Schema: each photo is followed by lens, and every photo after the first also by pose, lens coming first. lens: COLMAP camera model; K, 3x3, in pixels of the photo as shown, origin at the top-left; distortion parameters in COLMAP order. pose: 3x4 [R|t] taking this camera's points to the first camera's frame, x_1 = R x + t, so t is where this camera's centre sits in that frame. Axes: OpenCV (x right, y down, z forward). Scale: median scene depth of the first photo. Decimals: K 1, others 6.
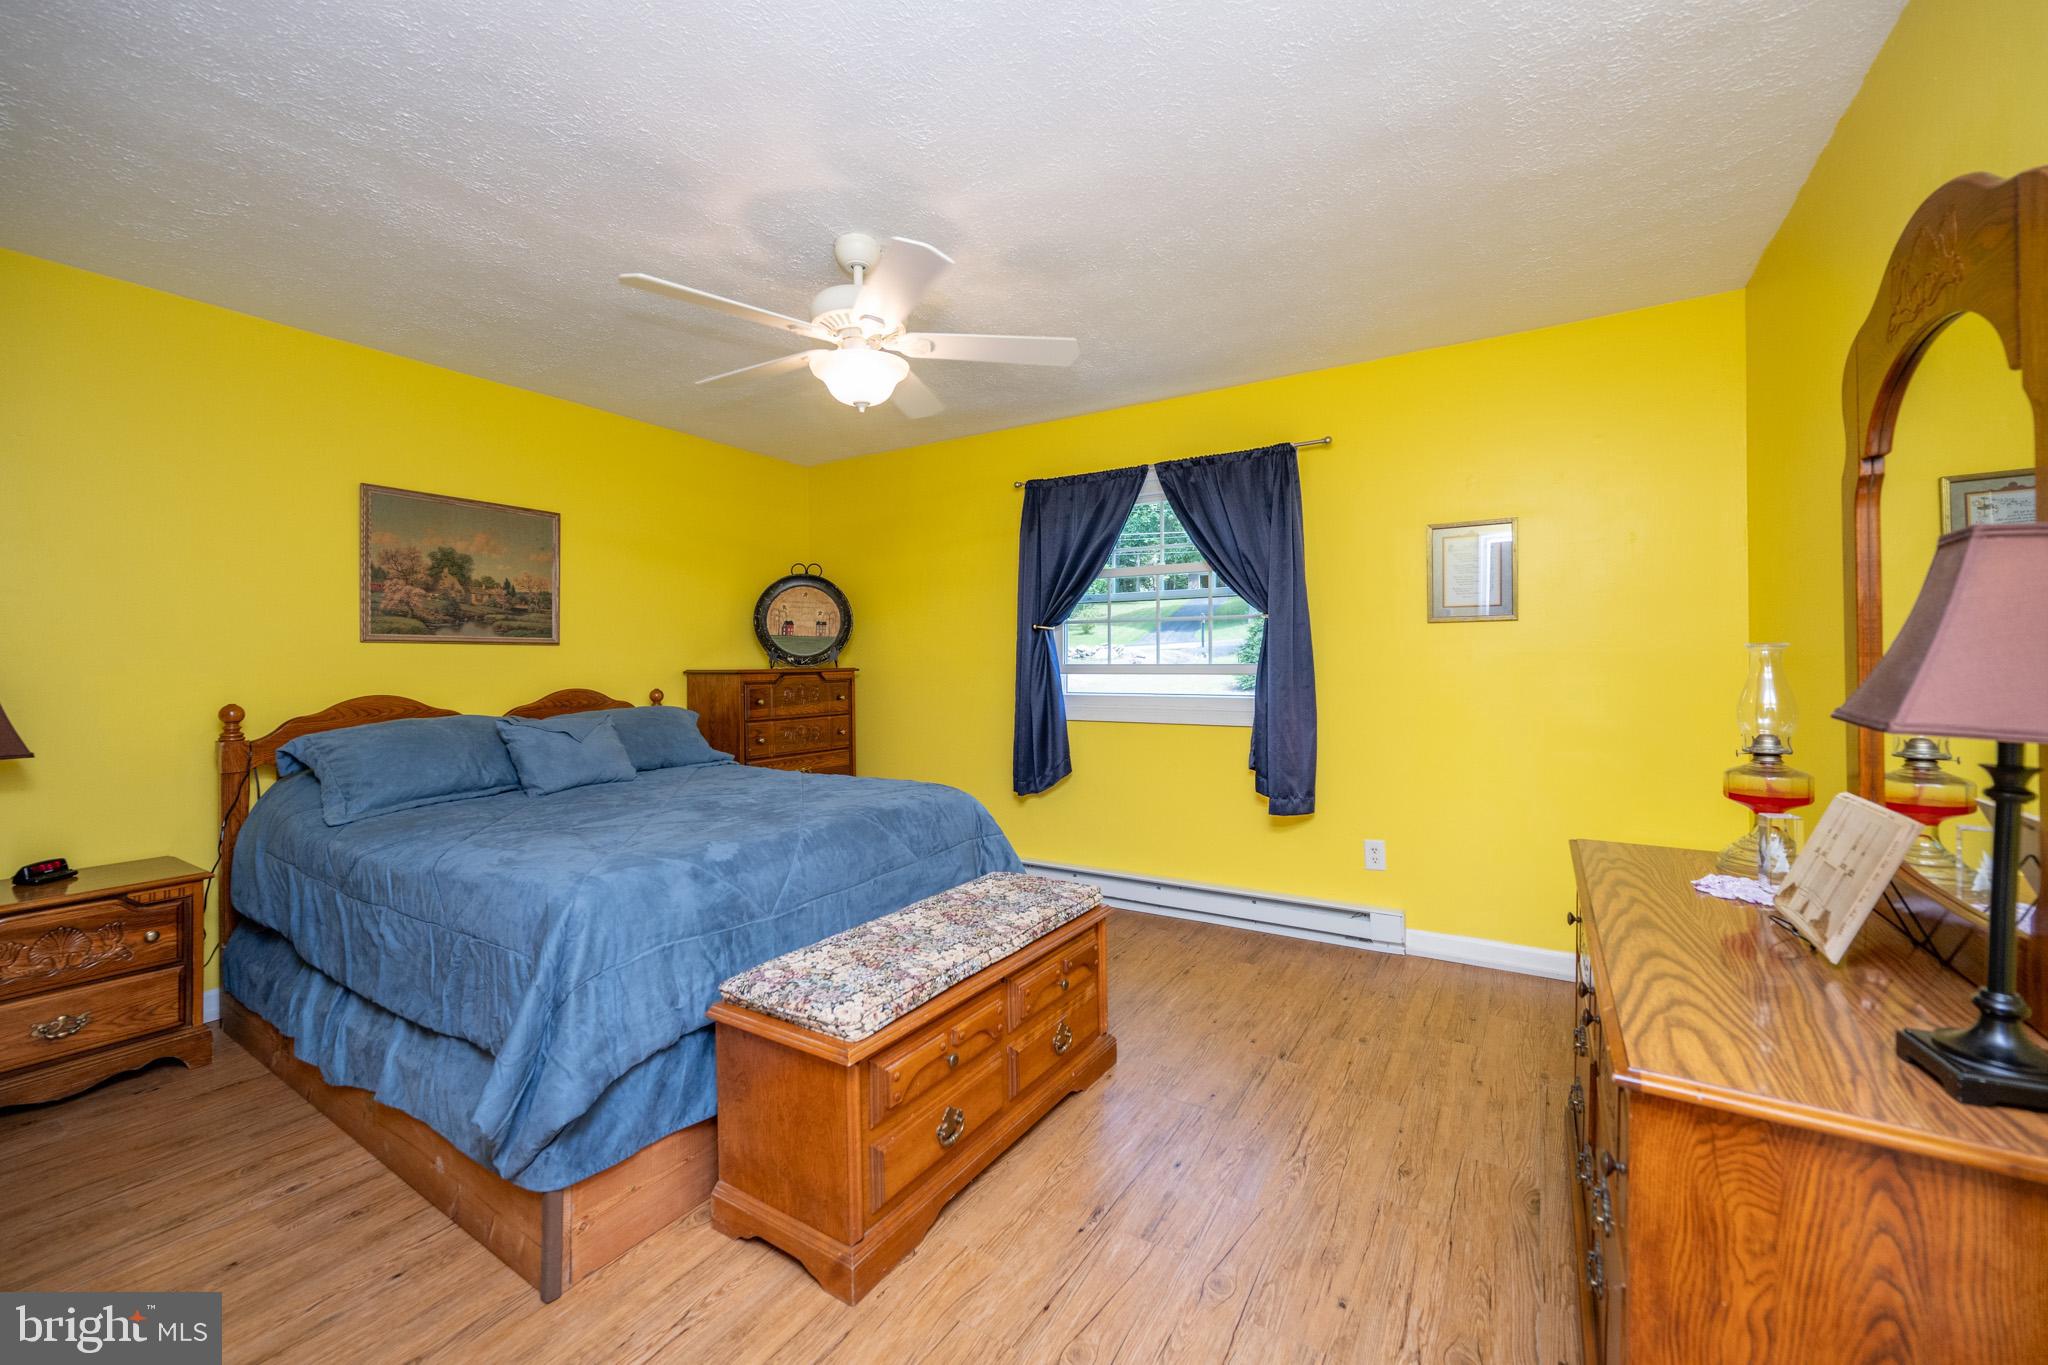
lens RADIAL K [[836.5, 0, 1024.0], [0, 836.5, 682.5], [0, 0, 1]] dist [0.000020, -0.000018]
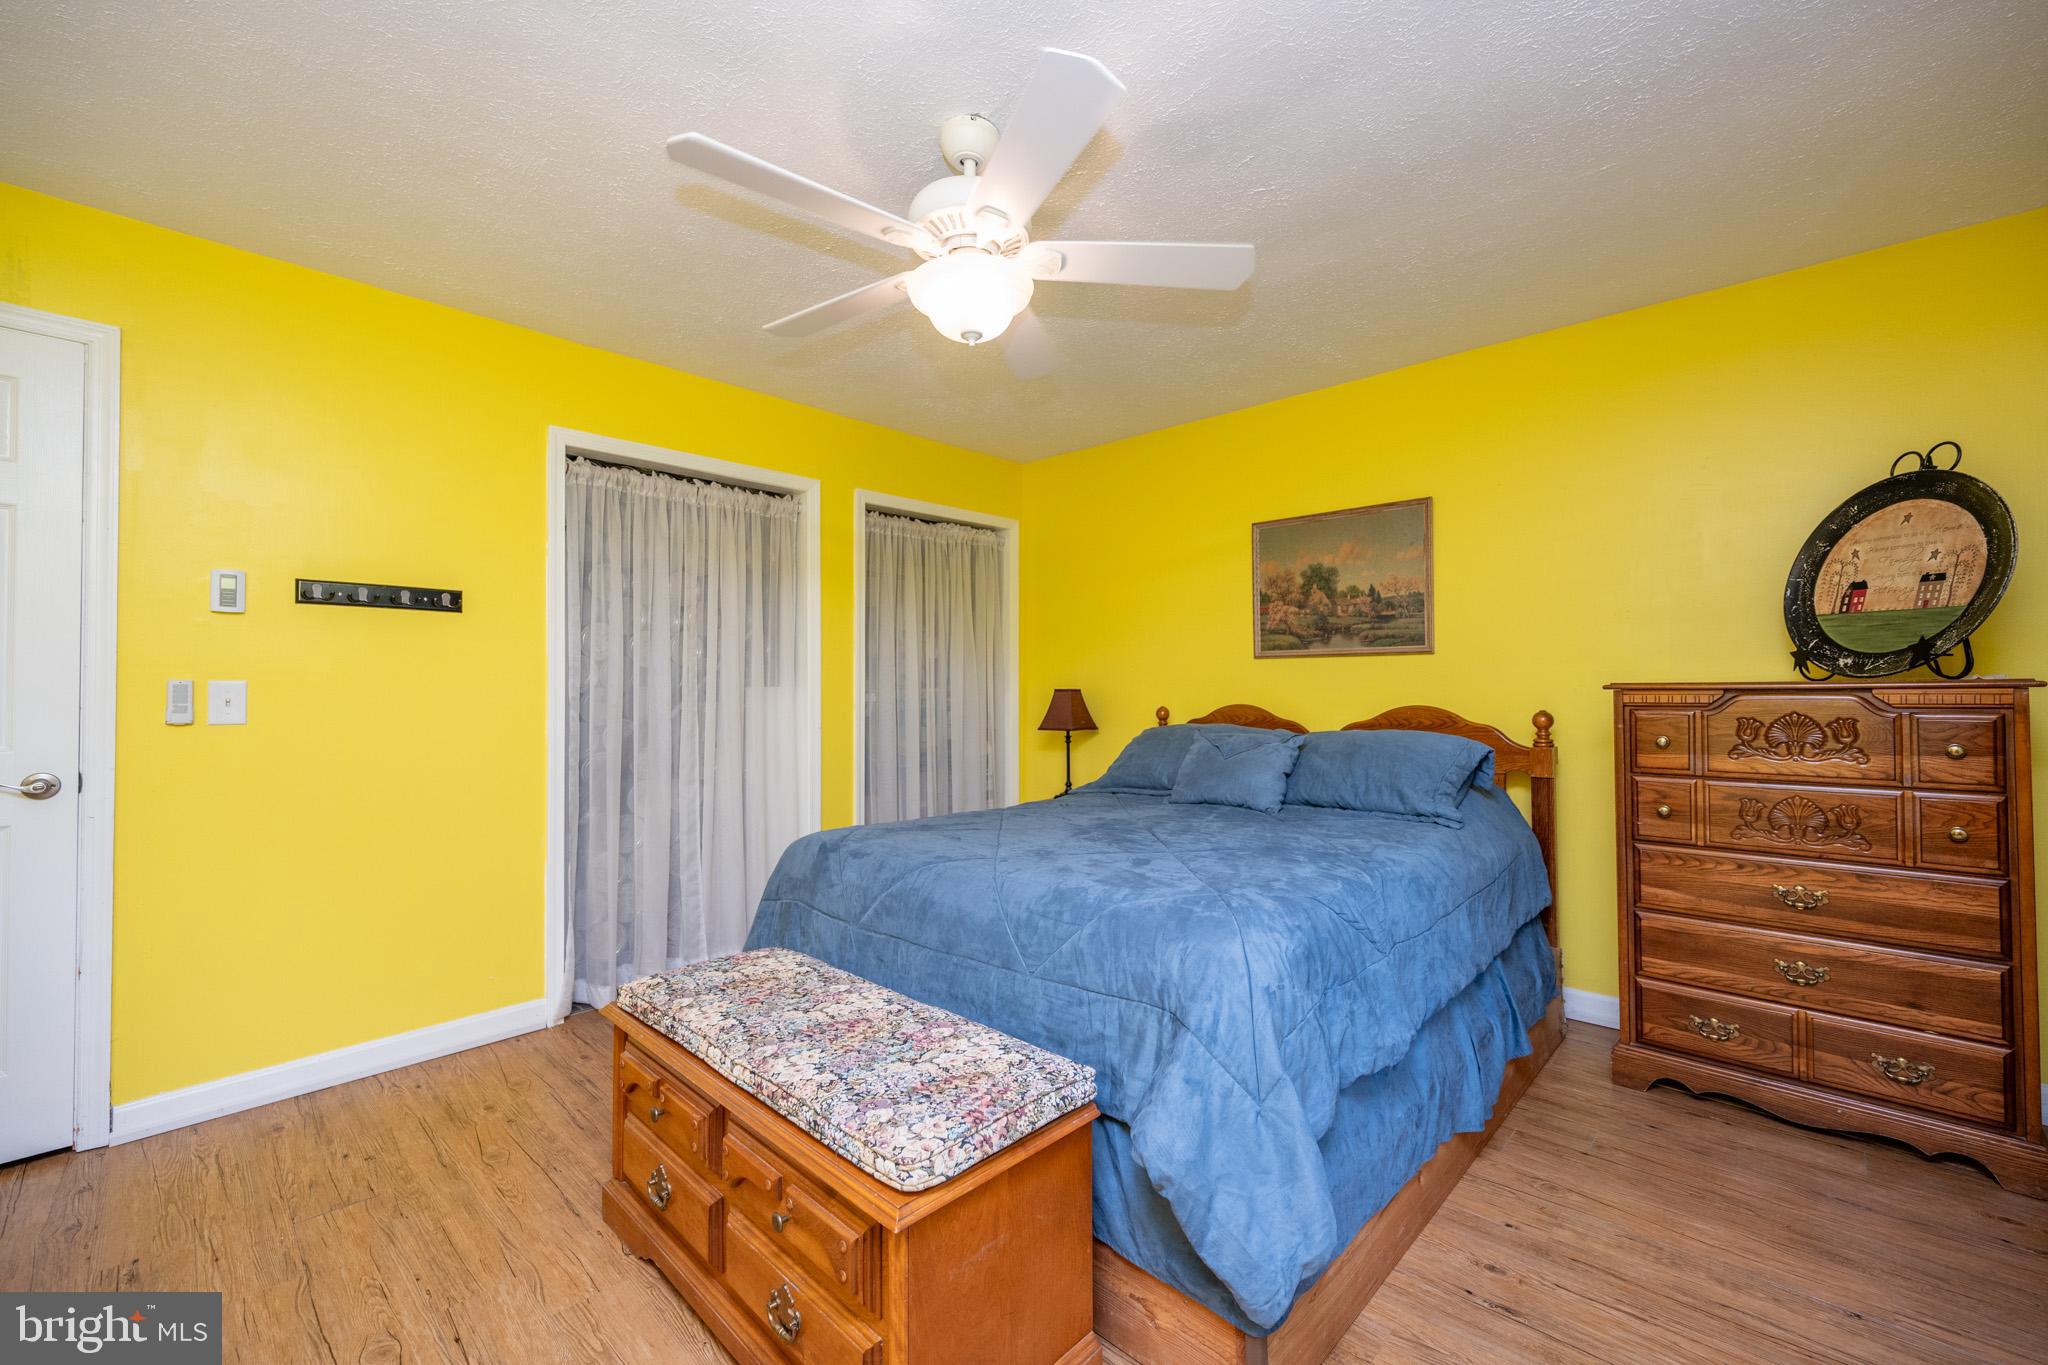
lens RADIAL K [[836.5, 0, 1024.0], [0, 836.5, 682.5], [0, 0, 1]] dist [0.000020, -0.000018]
pose [[-0.213699, -0.000083, -0.976900, 0.393724], [-0.017010, 0.999849, 0.003636, -0.012905], [0.976751, 0.017394, -0.213668, 0.871763]]
